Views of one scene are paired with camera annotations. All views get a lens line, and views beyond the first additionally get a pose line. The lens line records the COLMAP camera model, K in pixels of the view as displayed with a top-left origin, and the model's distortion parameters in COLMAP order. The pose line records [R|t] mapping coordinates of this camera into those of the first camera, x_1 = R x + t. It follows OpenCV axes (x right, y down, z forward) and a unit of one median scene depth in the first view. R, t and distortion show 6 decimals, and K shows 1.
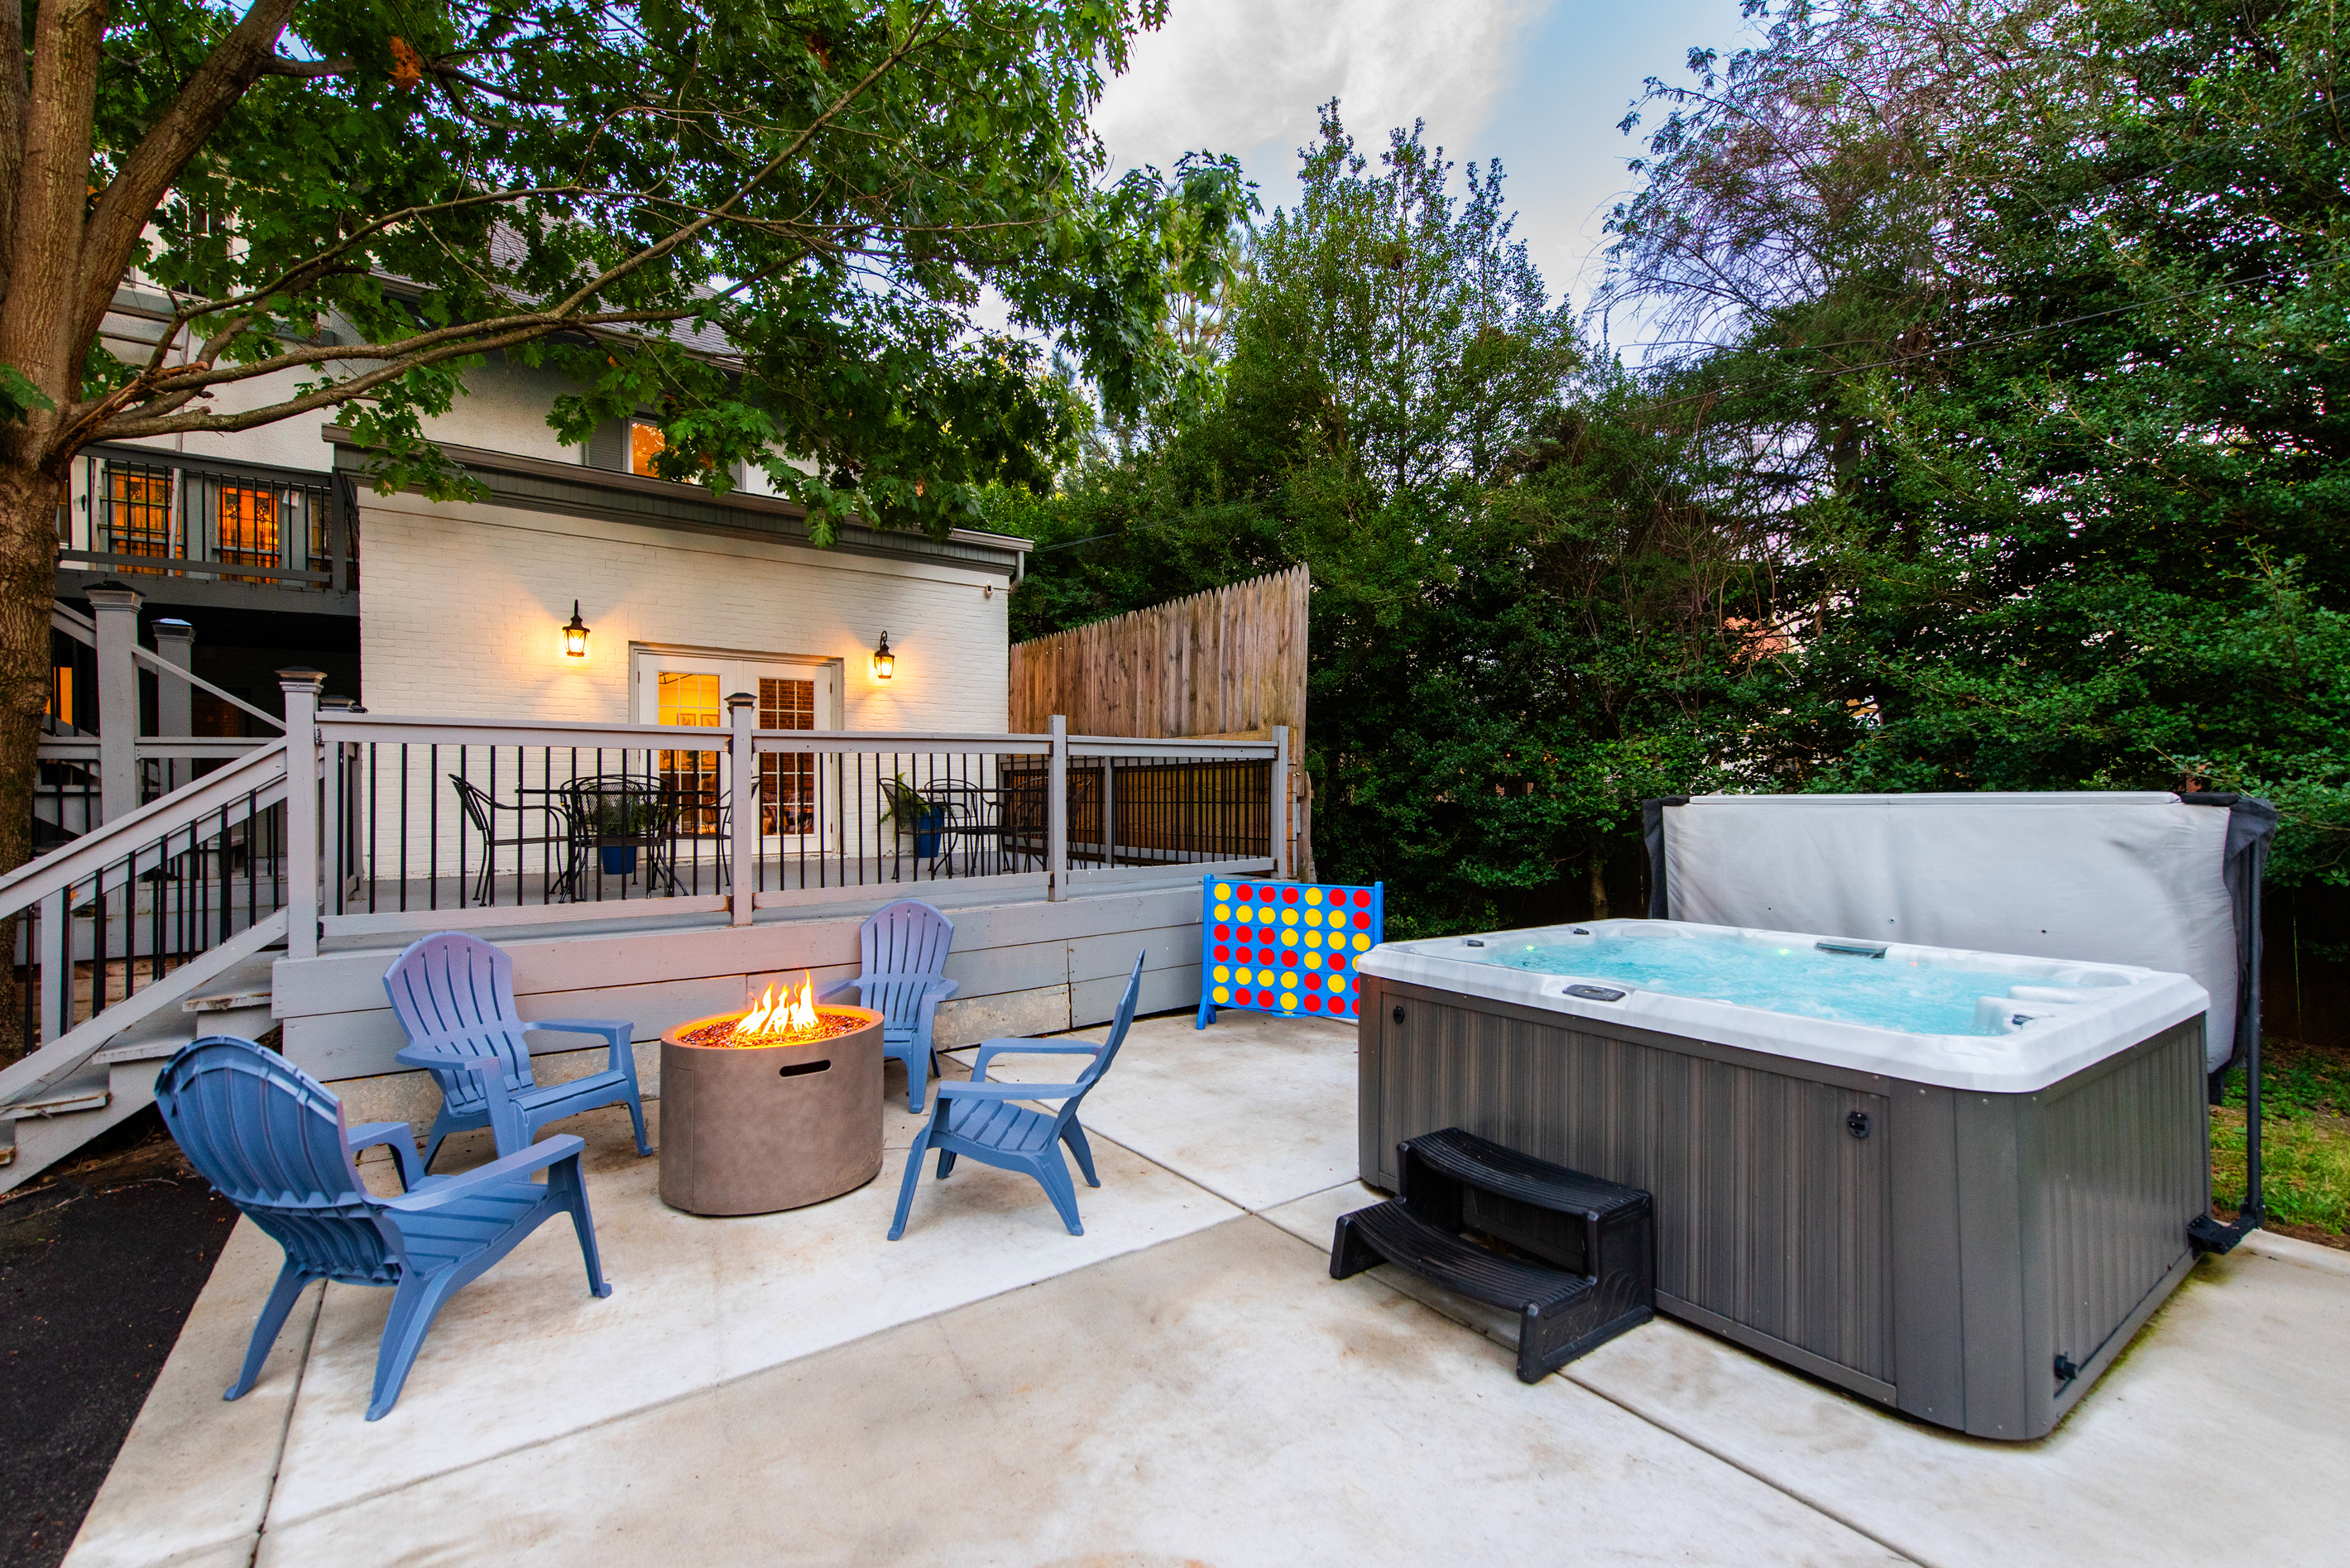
lens RADIAL K [[990.9, 0, 1176.7], [0, 990.9, 789.1], [0, 0, 1]] dist [0.007619, -0.000737]
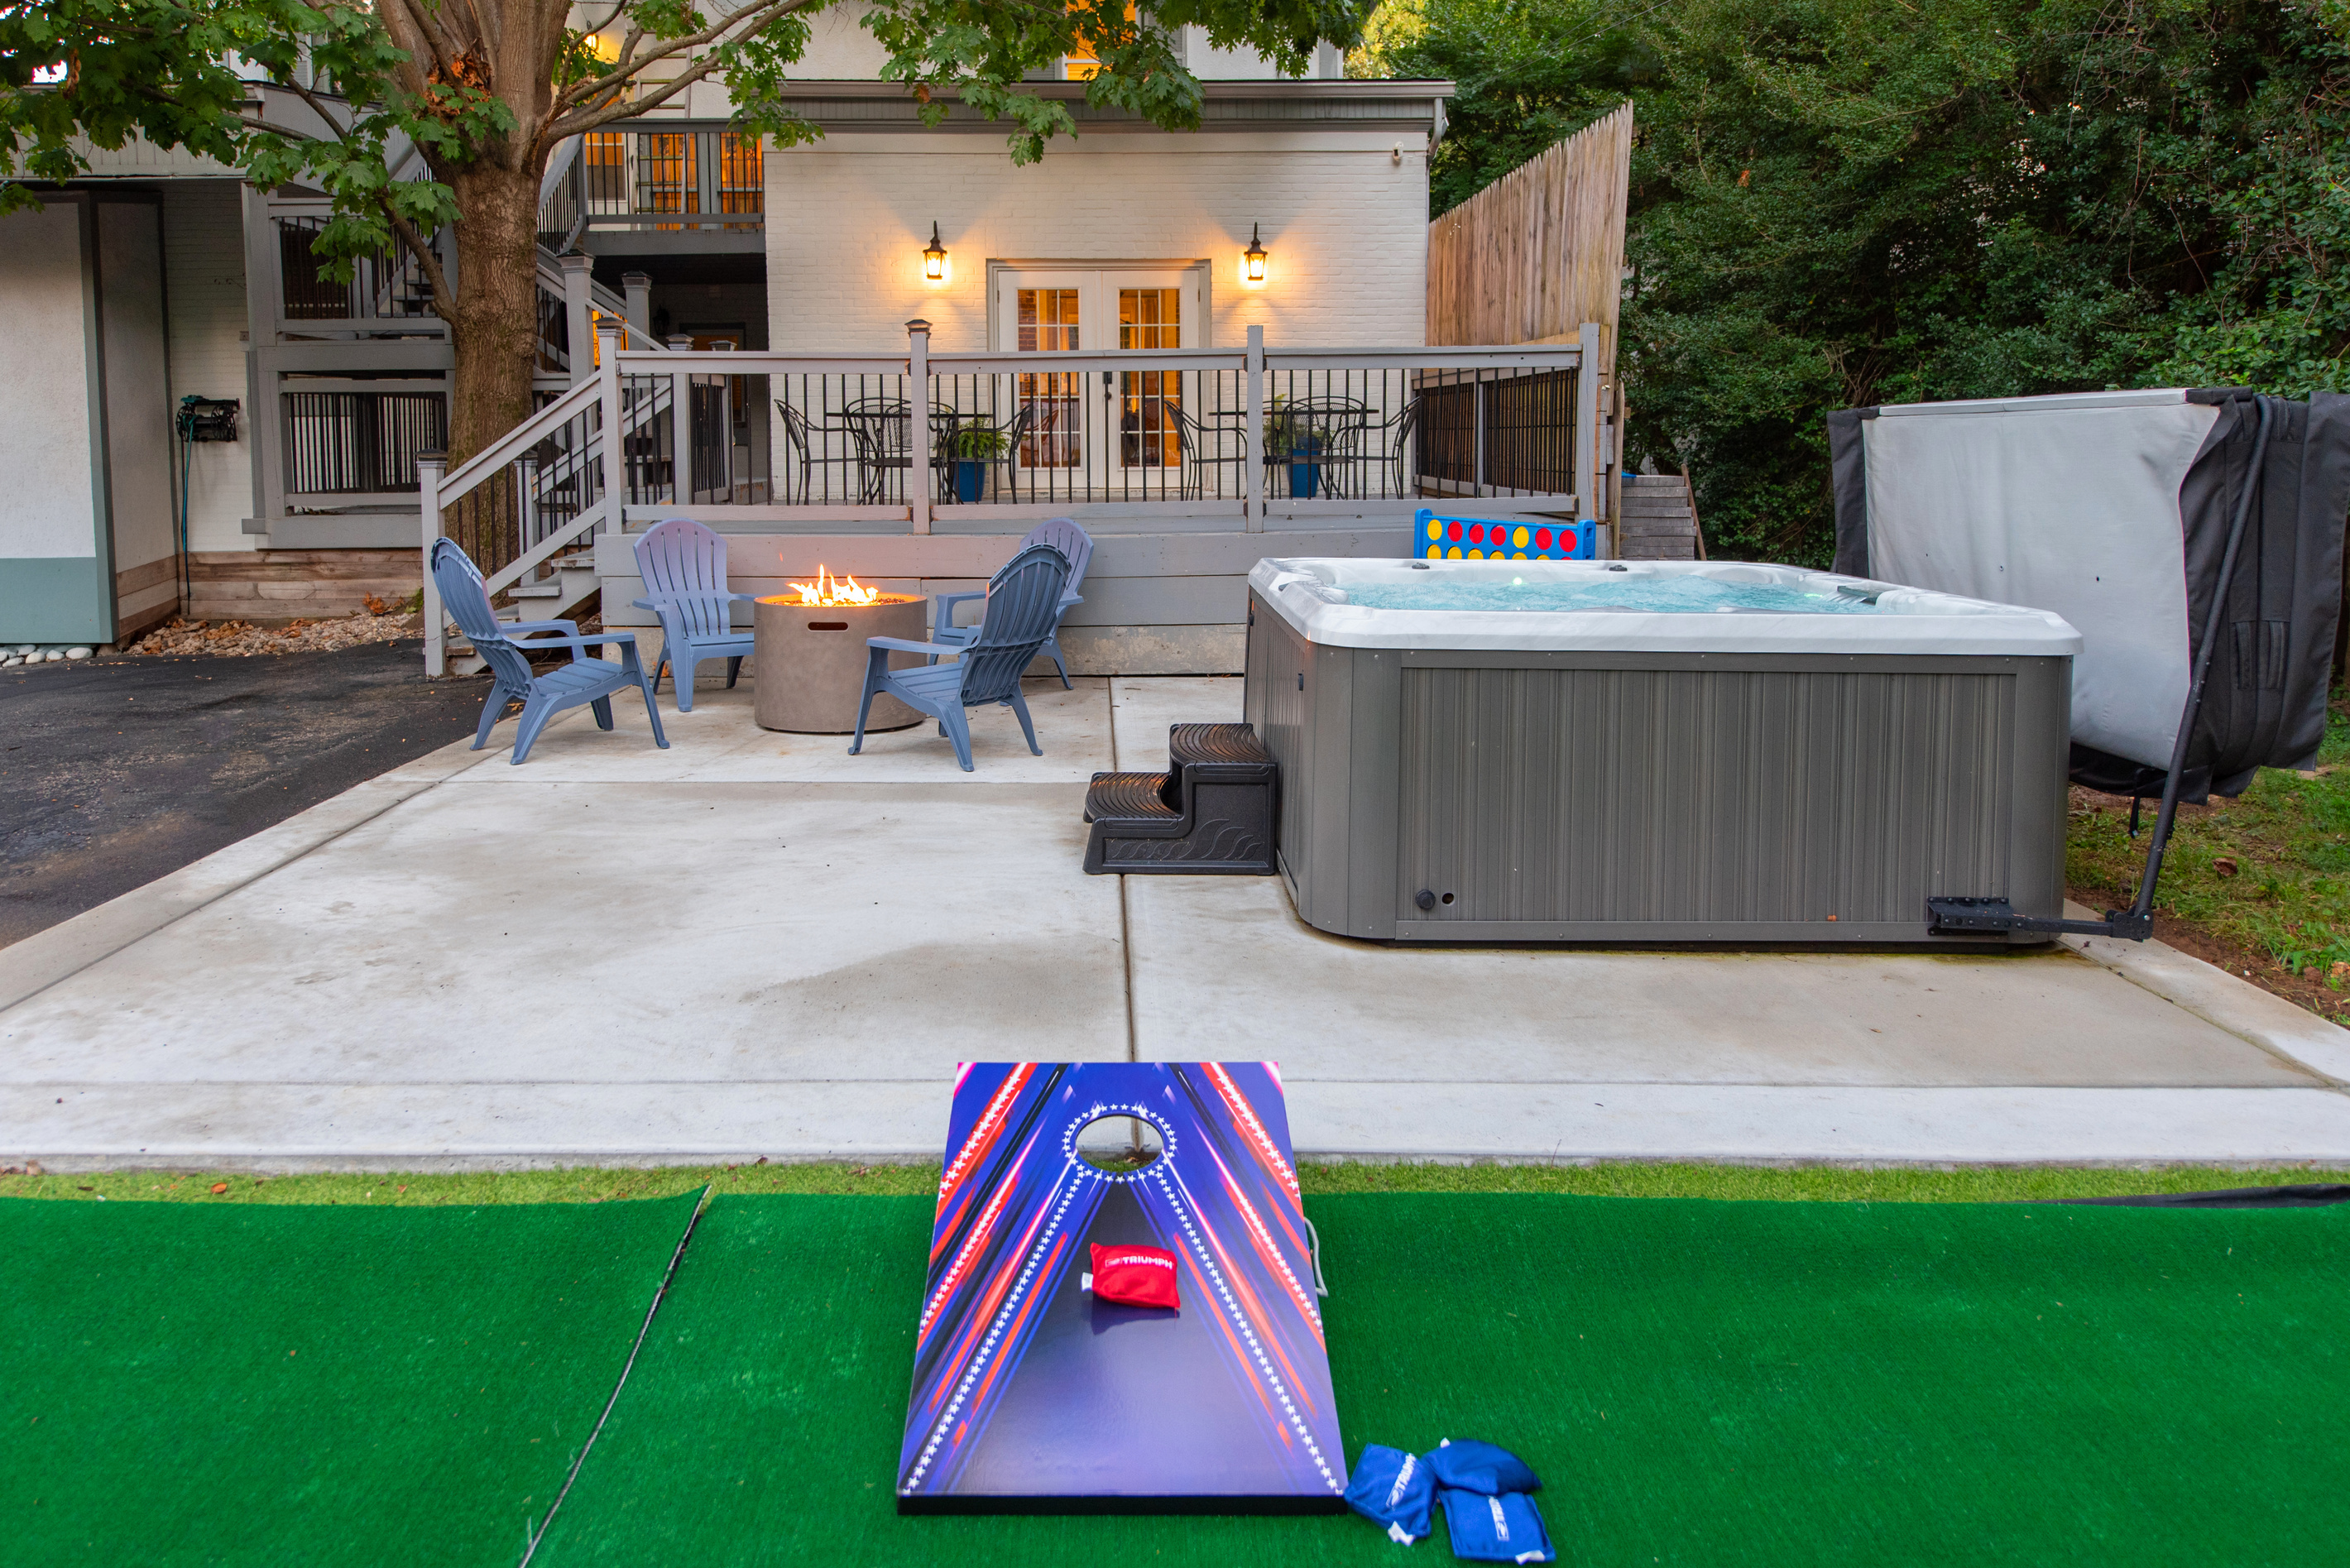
lens RADIAL K [[1526.5, 0, 1133.8], [0, 1526.5, 543.6], [0, 0, 1]] dist [0.021067, -0.008685]
pose [[0.827055, 0.039722, -0.560716, 0.461736], [0.003954, 0.997064, 0.076466, 0.013295], [0.562107, -0.065459, 0.824470, -0.167814]]
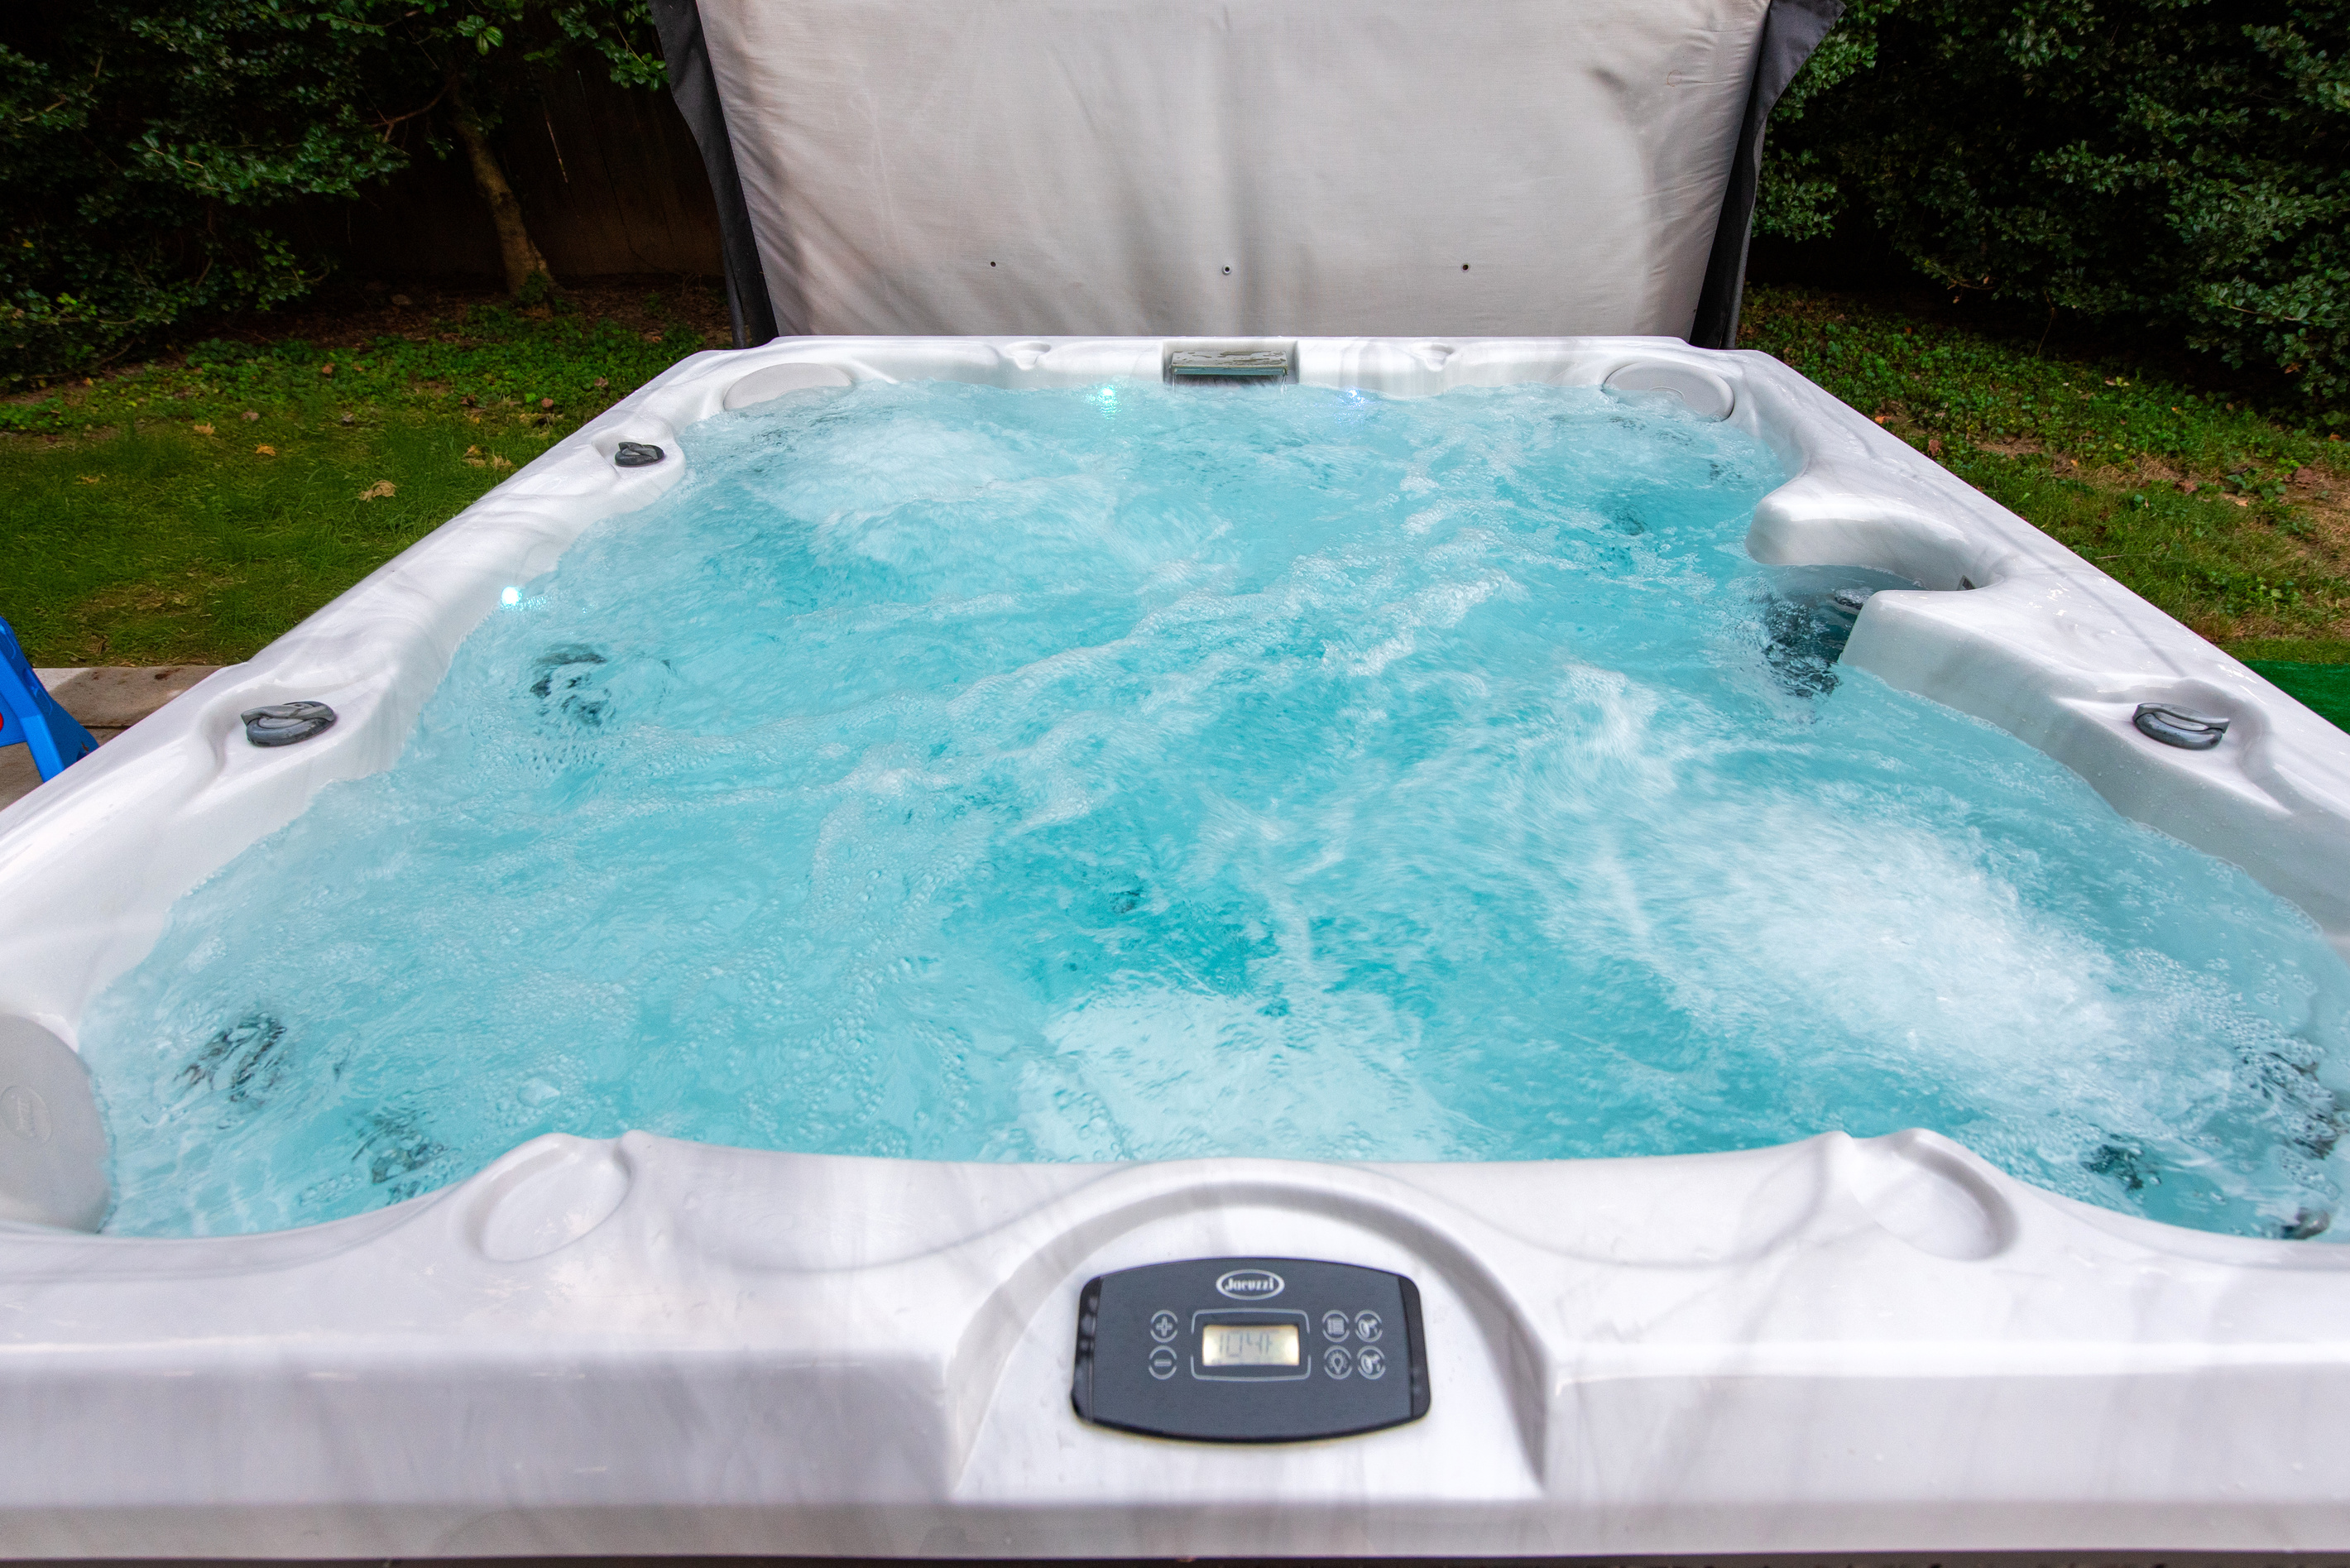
lens RADIAL K [[1085.1, 0, 1180.4], [0, 1085.1, 775.6], [0, 0, 1]] dist [0.005304, 0.000243]
pose [[0.585359, -0.479071, 0.654099, 0.126466], [-0.013578, 0.800853, 0.598707, 0.004732], [-0.810660, -0.359340, 0.462282, 0.374813]]
